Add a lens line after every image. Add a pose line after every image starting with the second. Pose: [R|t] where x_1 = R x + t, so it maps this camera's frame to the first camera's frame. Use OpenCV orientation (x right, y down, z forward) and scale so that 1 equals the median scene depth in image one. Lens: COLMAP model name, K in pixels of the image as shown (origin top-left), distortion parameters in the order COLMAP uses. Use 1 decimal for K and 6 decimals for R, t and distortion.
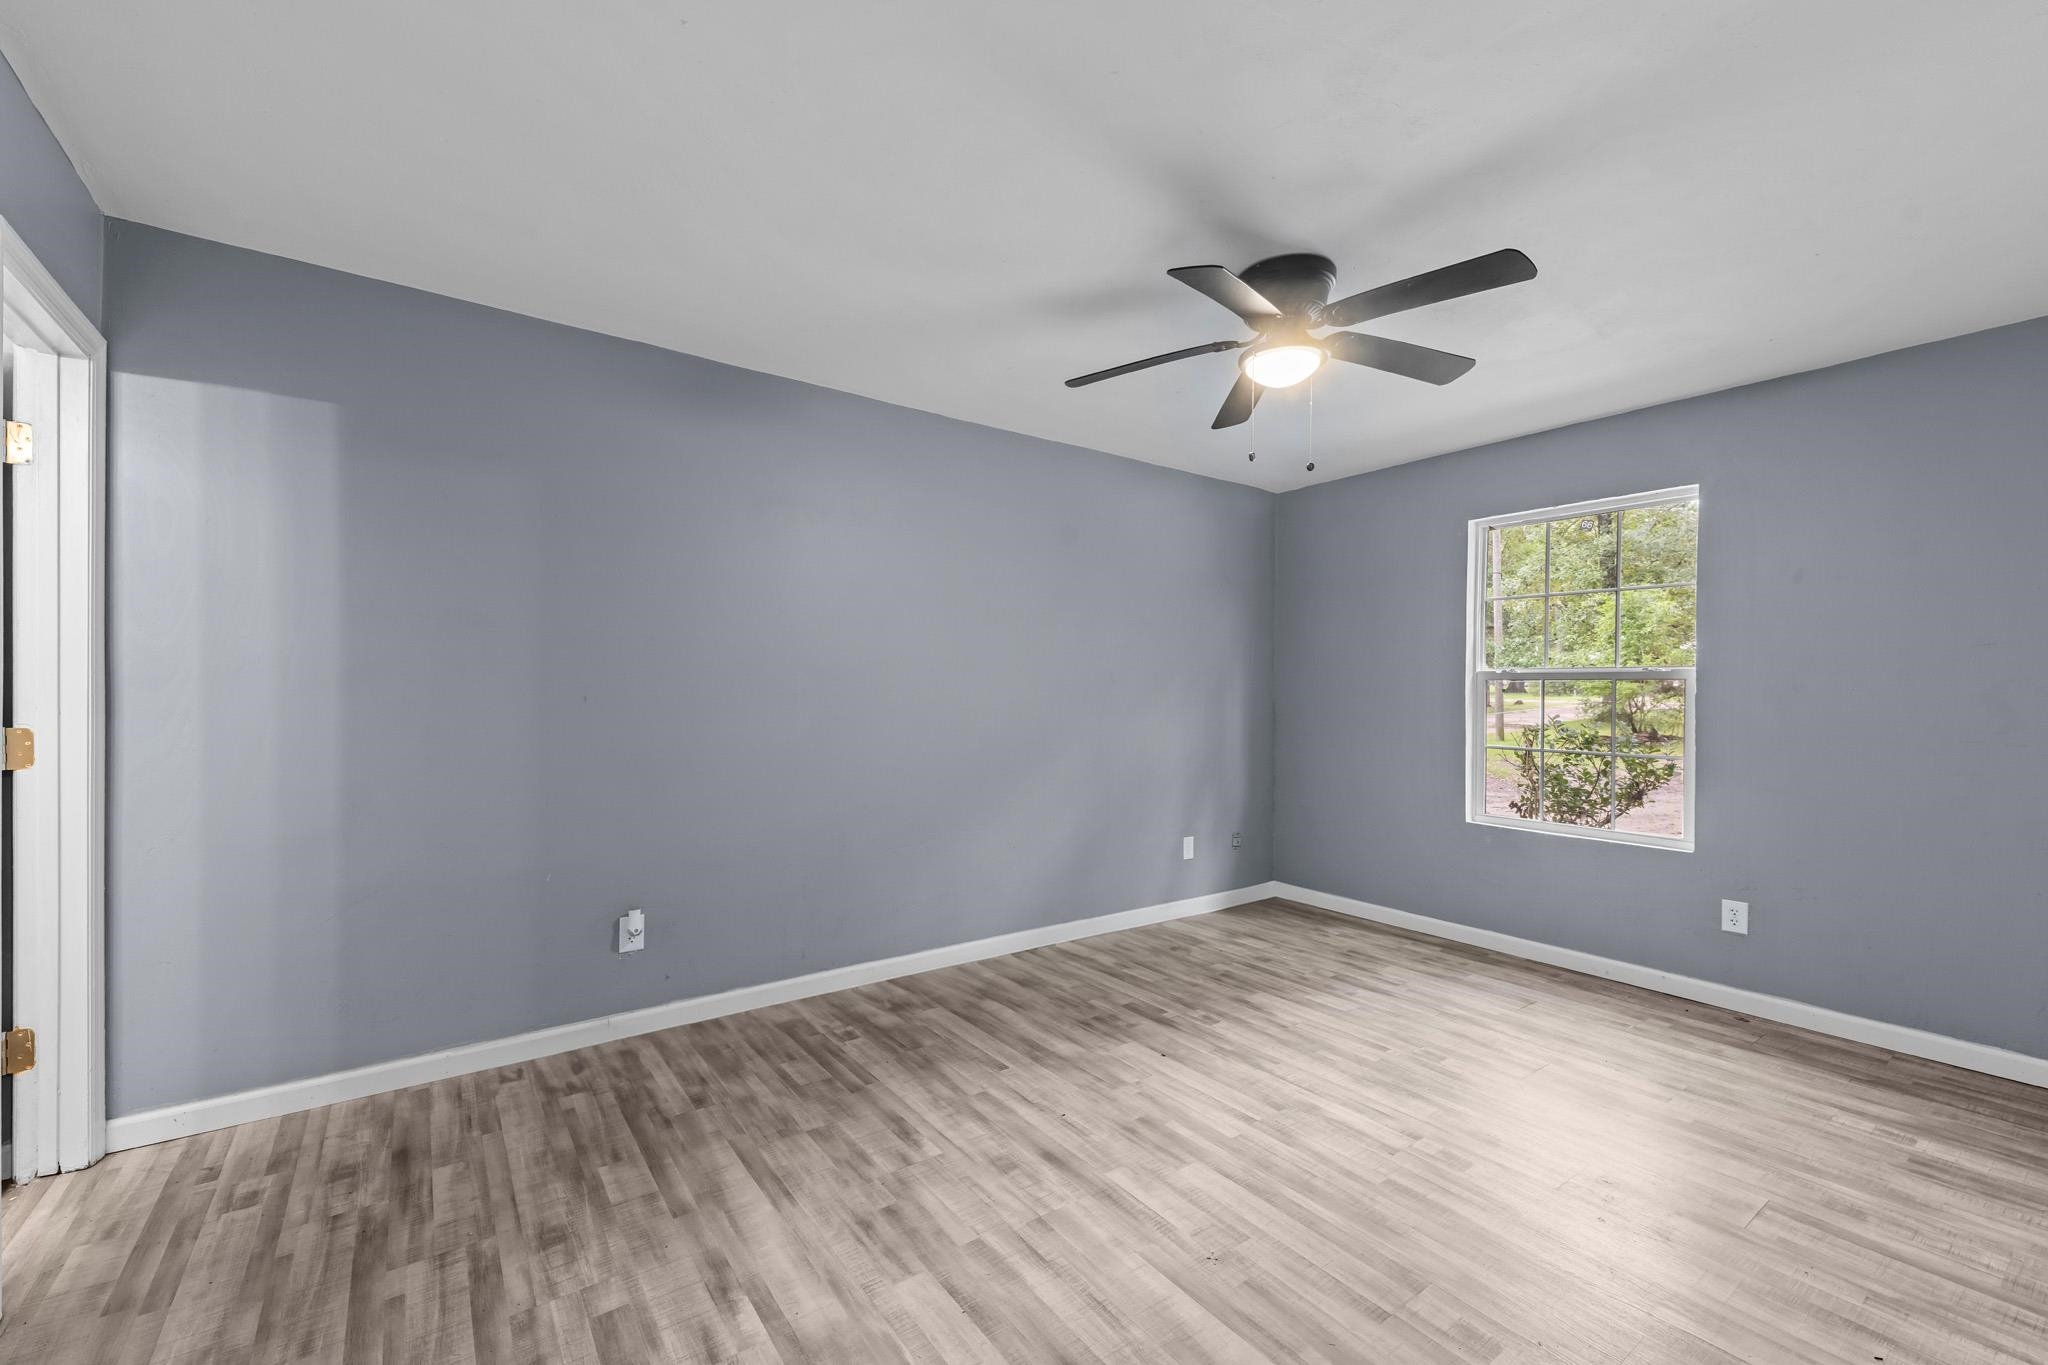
lens RADIAL K [[822.7, 0, 1024.0], [0, 822.7, 682.5], [0, 0, 1]] dist [0.000976, -0.000478]
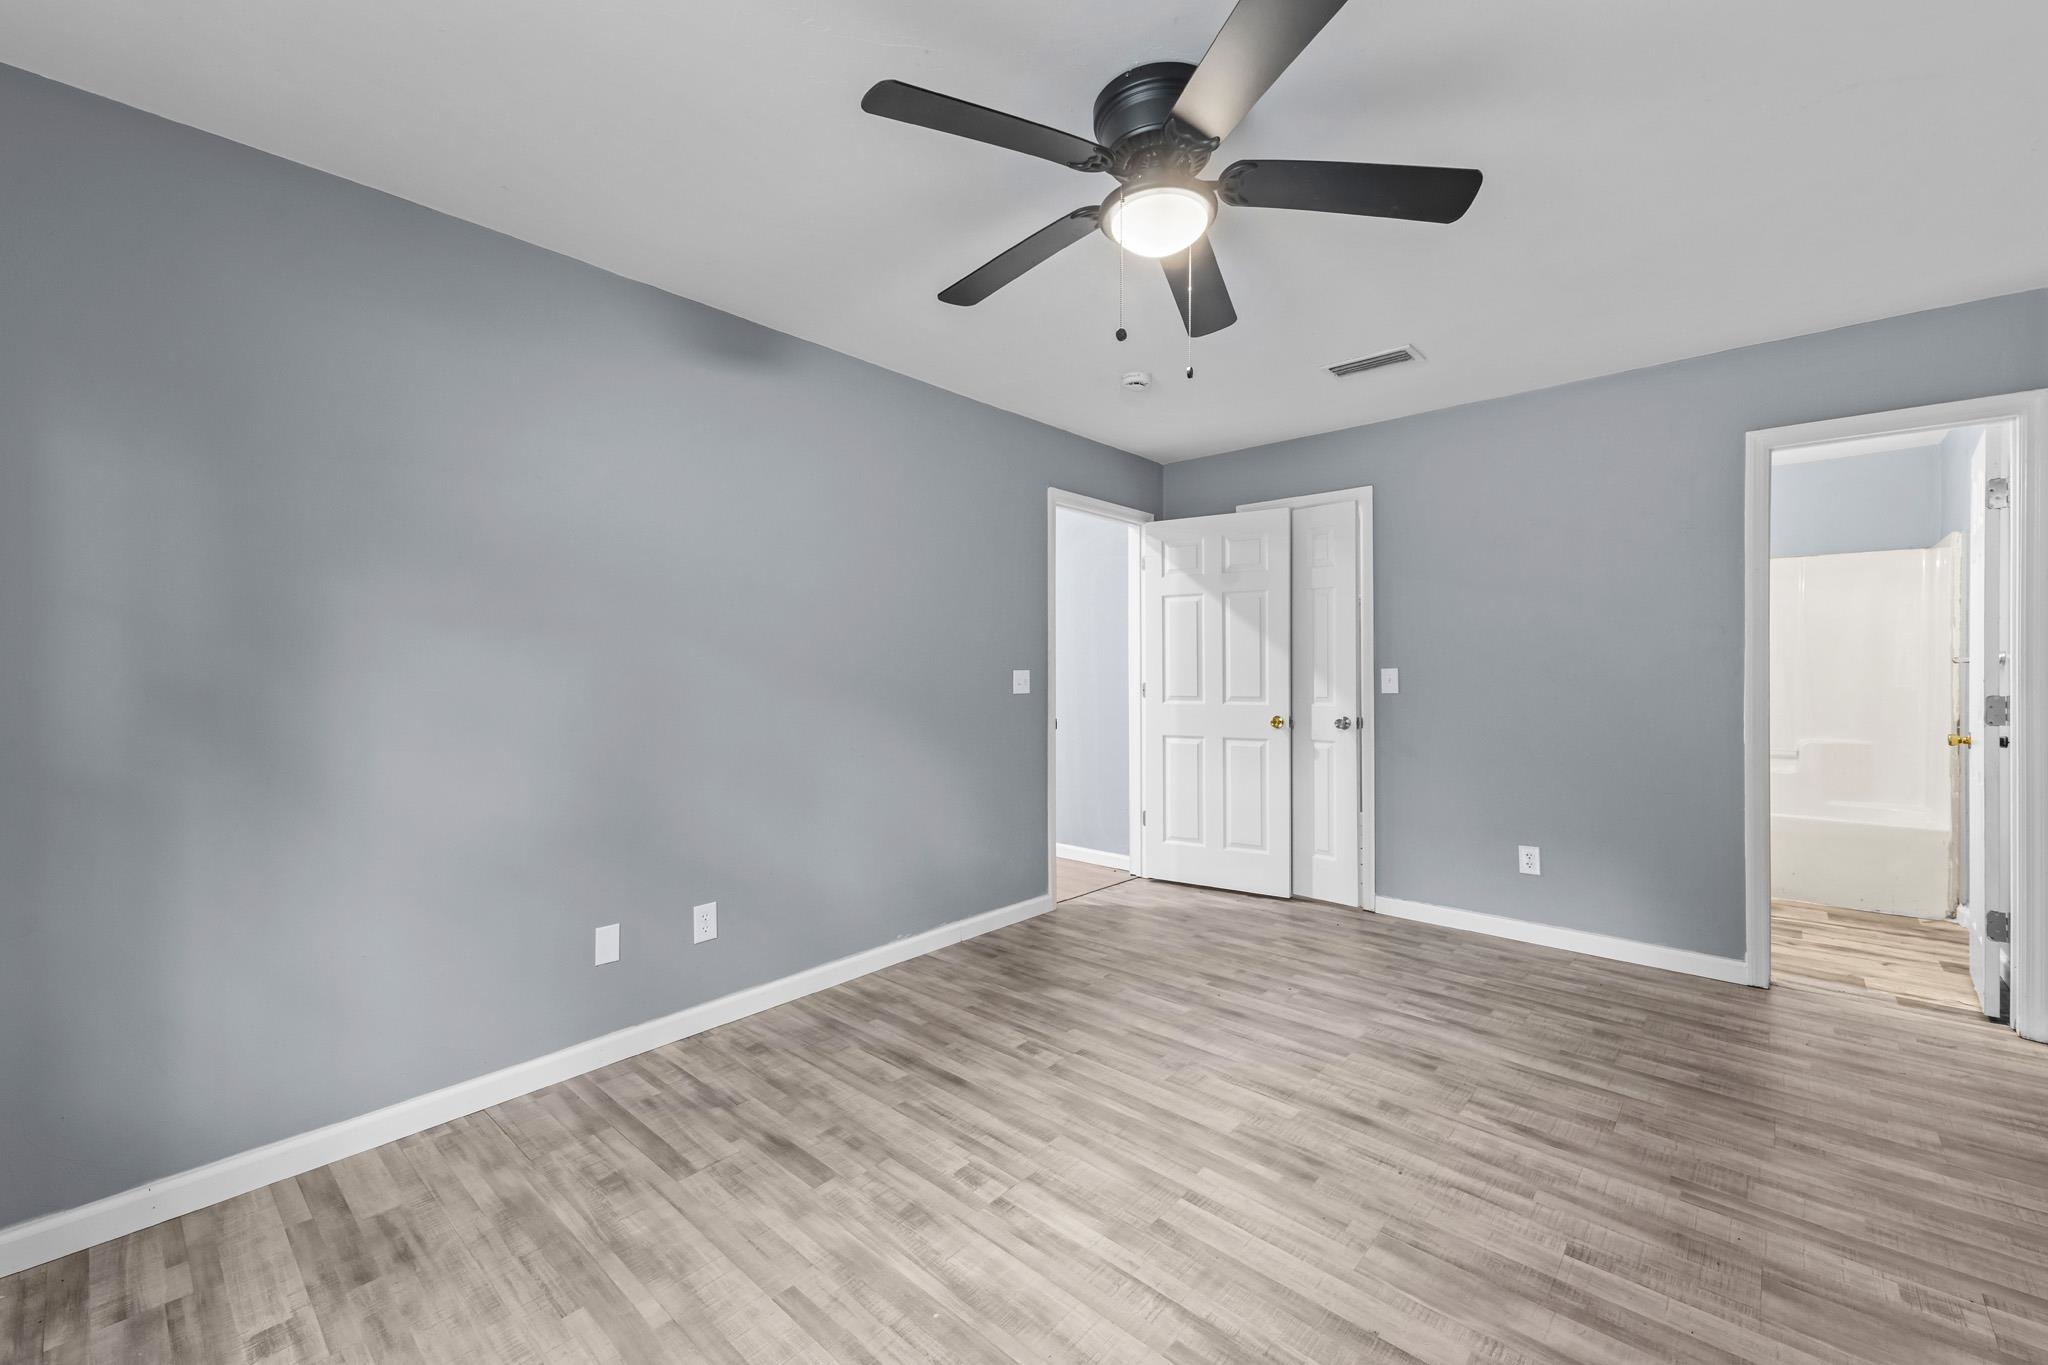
lens RADIAL K [[783.2, 0, 1007.9], [0, 783.2, 674.5], [0, 0, 1]] dist [-0.000620, -0.000639]
pose [[-0.983273, 0.000378, -0.182138, 0.658993], [0.001177, 0.999990, -0.004281, 0.021374], [0.182135, -0.004424, -0.983264, 1.923328]]
